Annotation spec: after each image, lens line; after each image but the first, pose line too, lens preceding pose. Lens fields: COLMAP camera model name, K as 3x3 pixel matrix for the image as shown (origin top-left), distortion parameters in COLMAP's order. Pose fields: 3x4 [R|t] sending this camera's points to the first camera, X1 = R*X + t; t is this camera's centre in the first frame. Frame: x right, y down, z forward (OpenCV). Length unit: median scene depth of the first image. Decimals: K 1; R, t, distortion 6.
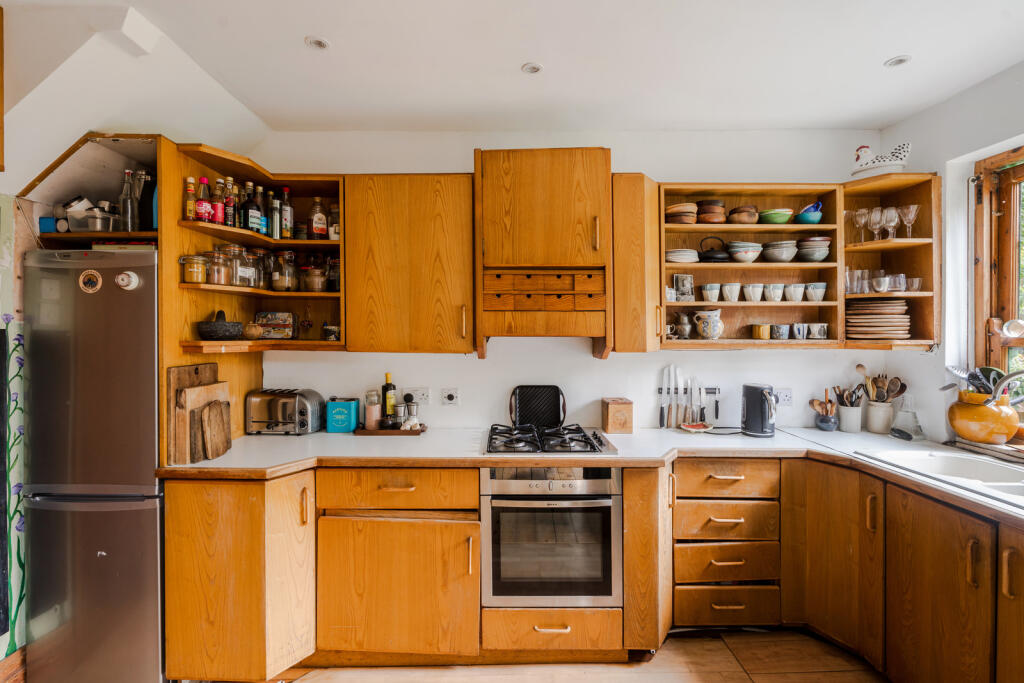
lens RADIAL K [[470.6, 0, 510.7], [0, 470.6, 334.8], [0, 0, 1]] dist [-0.003465, 0.002693]
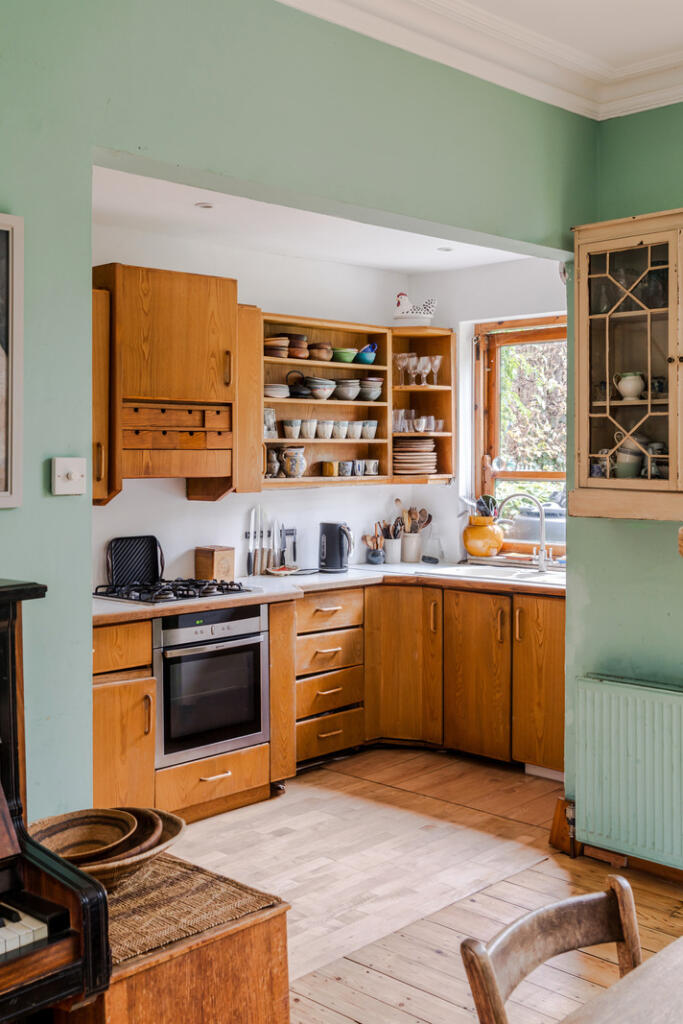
lens RADIAL K [[1114.9, 0, 341.7], [0, 1114.9, 510.9], [0, 0, 1]] dist [0.061250, 0.000000]
pose [[0.707778, -0.039683, 0.705320, -1.238239], [0.016133, 0.999069, 0.040020, -0.013235], [-0.706251, -0.016946, 0.707759, -0.756568]]
